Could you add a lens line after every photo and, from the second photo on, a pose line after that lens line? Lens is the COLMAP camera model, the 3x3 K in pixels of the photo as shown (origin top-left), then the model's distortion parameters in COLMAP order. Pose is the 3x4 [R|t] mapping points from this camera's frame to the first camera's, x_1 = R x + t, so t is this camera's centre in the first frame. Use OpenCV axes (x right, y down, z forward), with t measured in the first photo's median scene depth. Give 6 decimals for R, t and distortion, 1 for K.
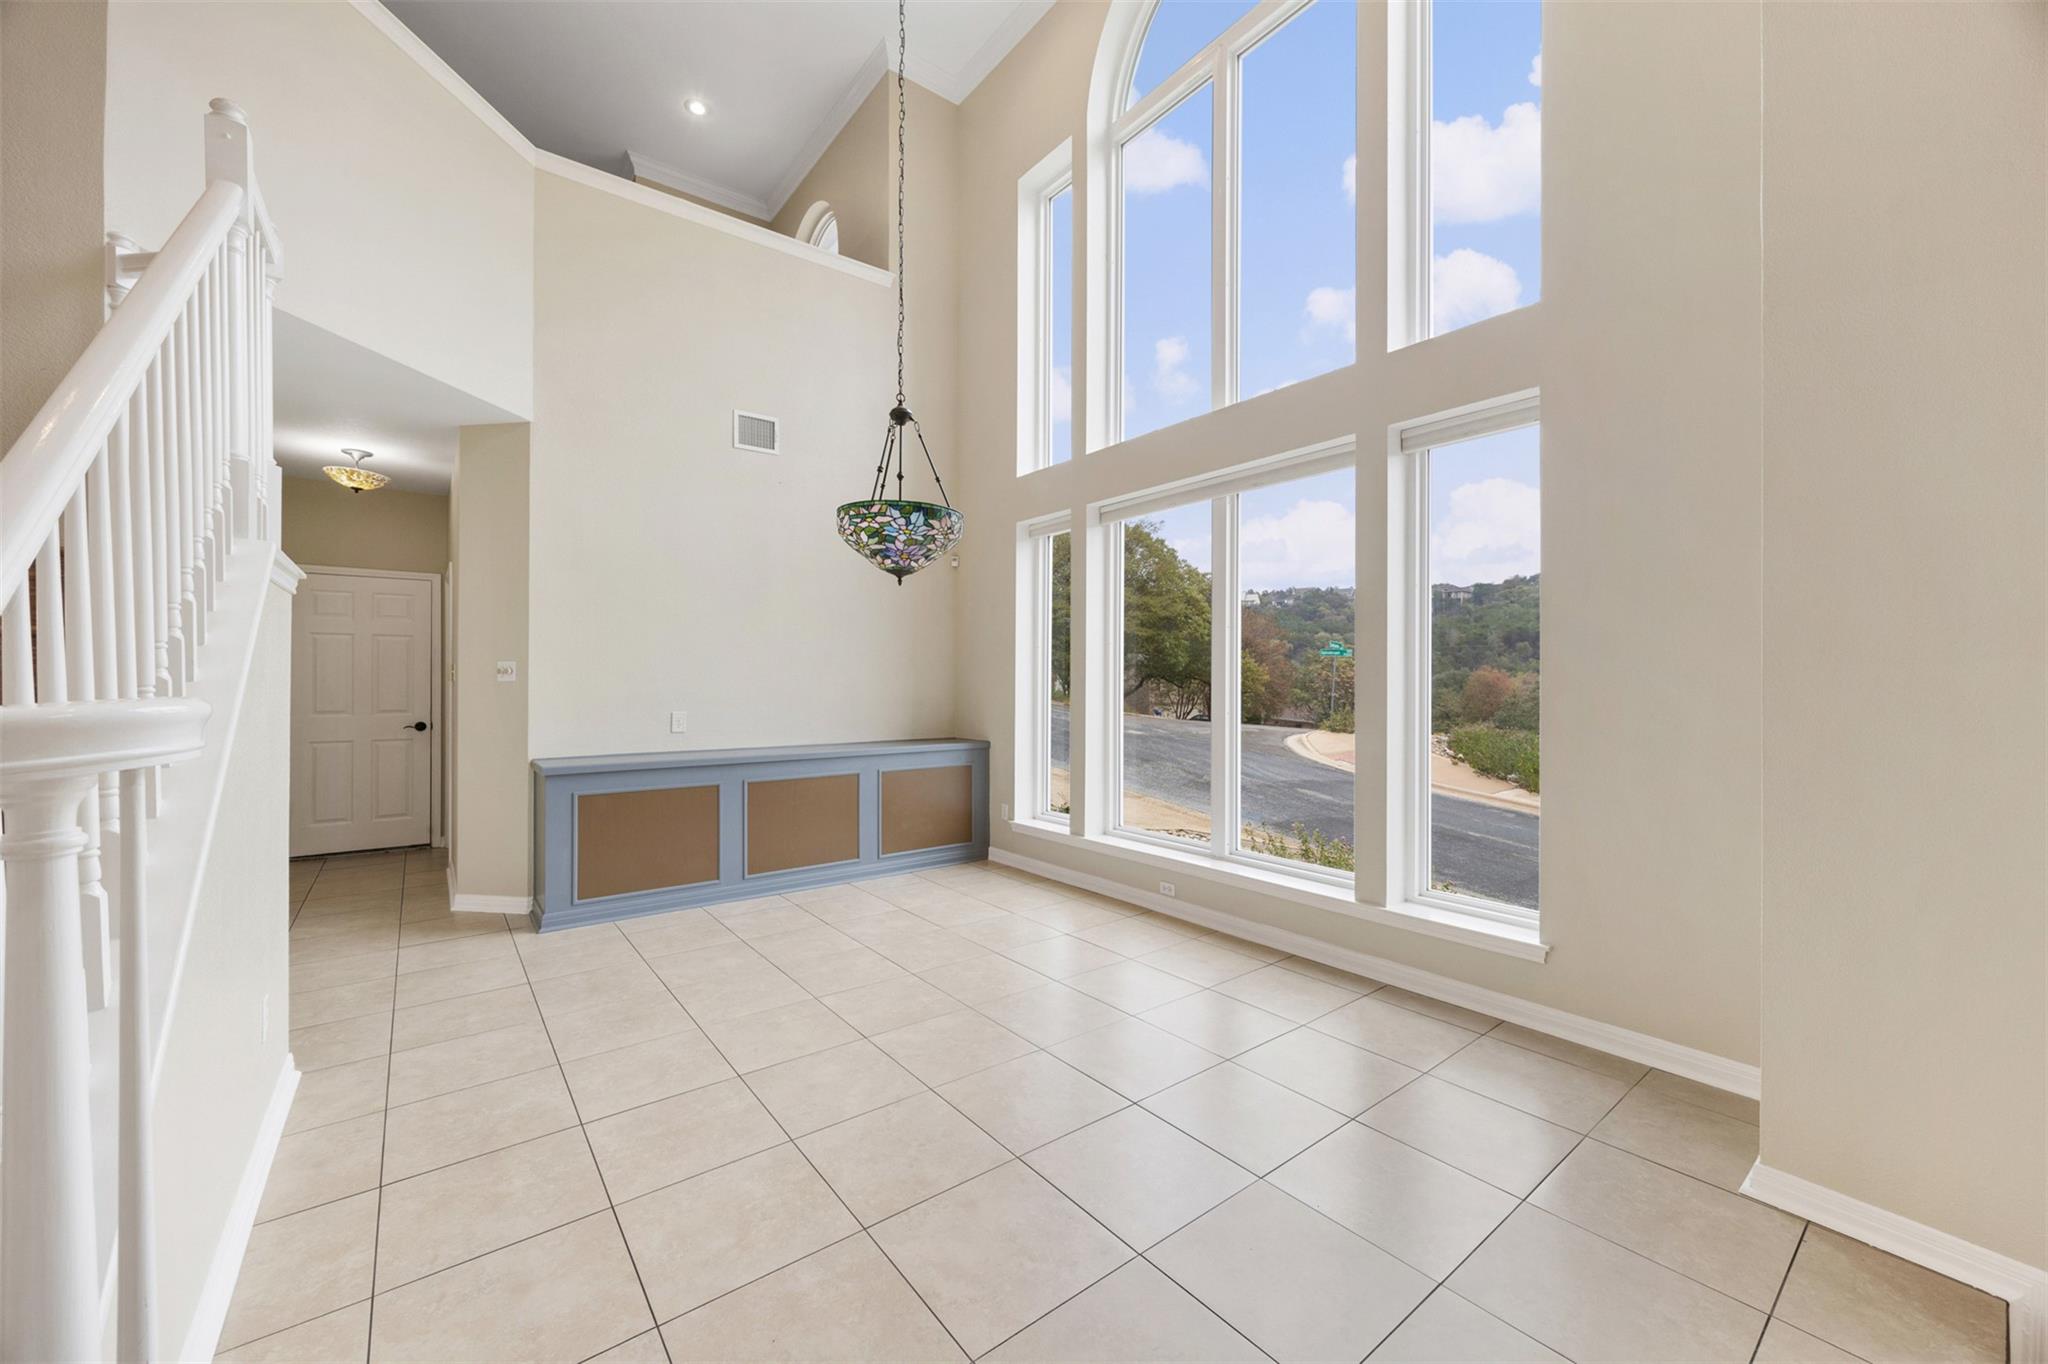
lens RADIAL K [[783.2, 0, 1025.6], [0, 783.2, 682.8], [0, 0, 1]] dist [-0.000101, 0.000037]
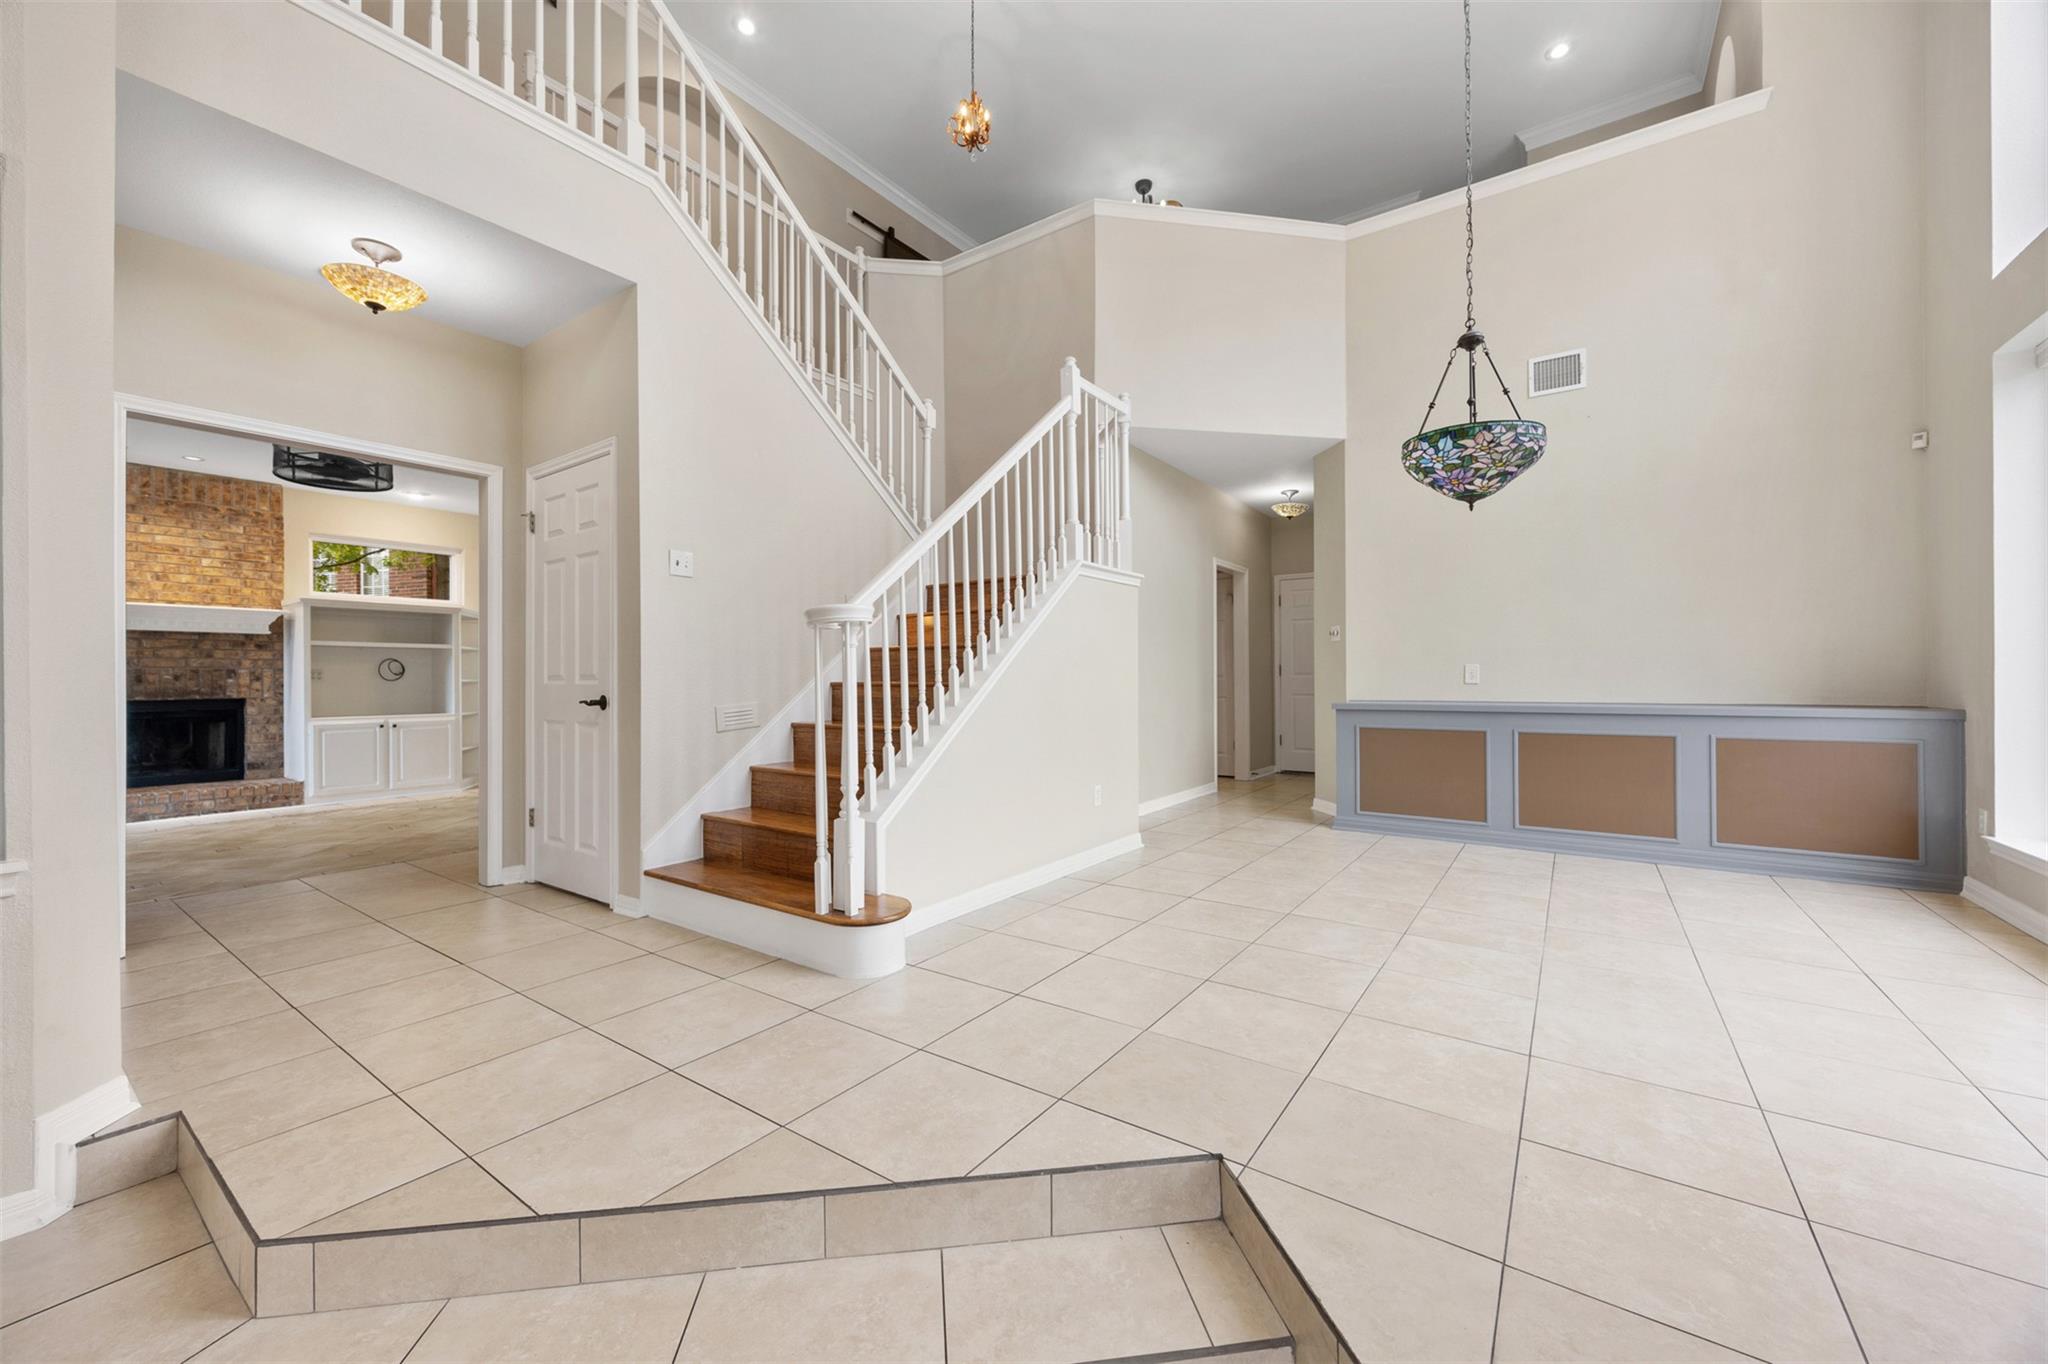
lens RADIAL K [[783.2, 0, 1023.6], [0, 783.2, 681.0], [0, 0, 1]] dist [-0.000101, 0.000037]
pose [[0.285872, -0.001821, -0.958266, 0.432418], [0.002452, 0.999996, -0.001169, 0.063179], [0.958265, -0.002016, 0.285876, 0.112471]]
